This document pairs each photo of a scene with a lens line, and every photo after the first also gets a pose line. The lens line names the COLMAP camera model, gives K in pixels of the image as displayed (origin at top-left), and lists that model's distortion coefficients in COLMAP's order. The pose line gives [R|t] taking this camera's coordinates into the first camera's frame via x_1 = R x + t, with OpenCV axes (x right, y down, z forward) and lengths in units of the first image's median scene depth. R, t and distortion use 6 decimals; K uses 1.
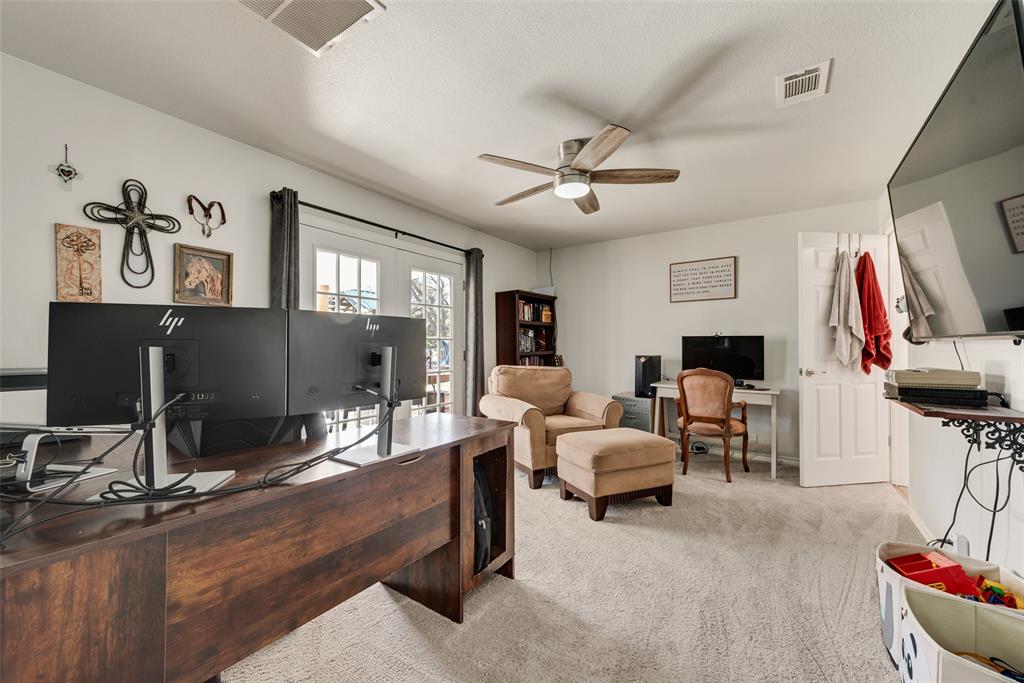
lens RADIAL K [[400.7, 0, 489.0], [0, 400.7, 335.5], [0, 0, 1]] dist [0.028354, 0.000343]
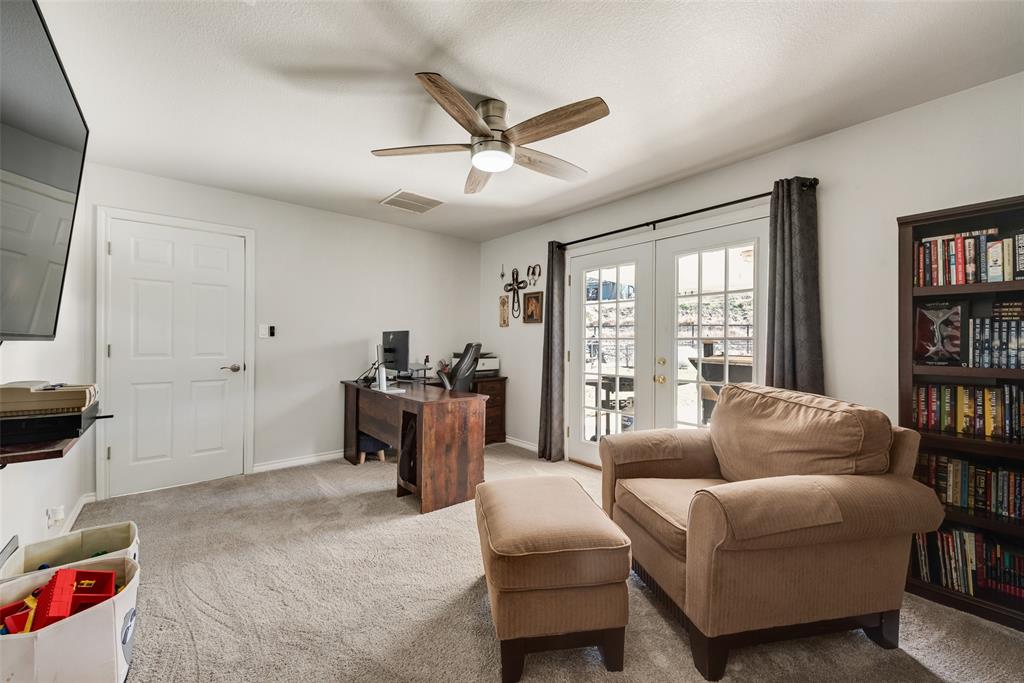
lens RADIAL K [[400.7, 0, 510.8], [0, 400.7, 344.1], [0, 0, 1]] dist [0.028354, 0.000343]
pose [[-0.223607, -0.016517, -0.974539, 1.146803], [-0.002539, 0.999863, -0.016364, 0.053111], [0.974676, -0.001185, -0.223619, 1.374631]]
